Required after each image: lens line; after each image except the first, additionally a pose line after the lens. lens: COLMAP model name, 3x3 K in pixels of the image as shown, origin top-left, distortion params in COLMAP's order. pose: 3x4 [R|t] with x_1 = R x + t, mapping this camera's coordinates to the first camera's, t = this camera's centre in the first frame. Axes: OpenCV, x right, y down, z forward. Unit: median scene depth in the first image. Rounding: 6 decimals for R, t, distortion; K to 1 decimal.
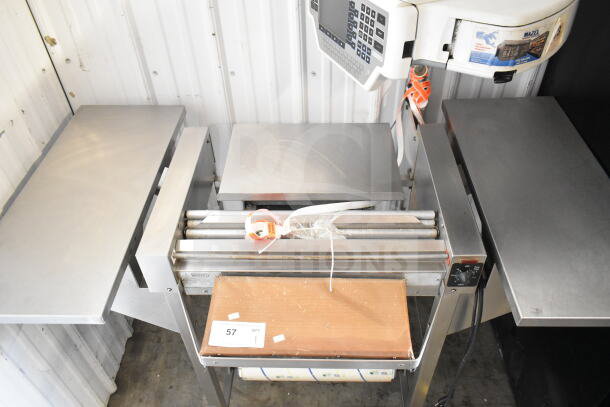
lens RADIAL K [[467.5, 0, 305.0], [0, 467.5, 203.5], [0, 0, 1]] dist [-0.008440, -0.000517]
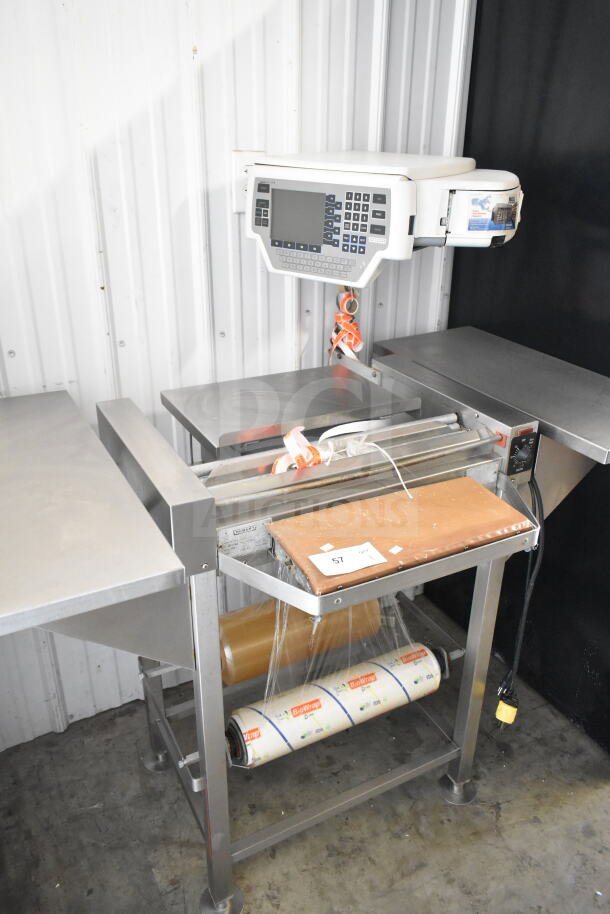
lens RADIAL K [[700.4, 0, 305.0], [0, 700.4, 457.0], [0, 0, 1]] dist [-0.008440, -0.000517]
pose [[0.867813, -0.173090, 0.465769, -0.631055], [0.311522, 0.919794, -0.238607, 0.338192], [-0.387111, 0.352164, 0.852130, 0.009157]]
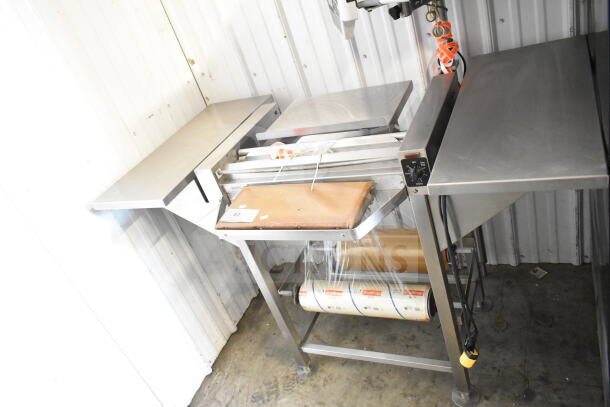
lens RADIAL K [[471.4, 0, 305.0], [0, 471.4, 203.5], [0, 0, 1]] dist [-0.005301, -0.003970]
pose [[0.887423, -0.025022, -0.460276, 0.609856], [-0.041246, 0.990210, -0.133354, 0.381855], [0.459106, 0.137326, 0.877703, -0.134307]]
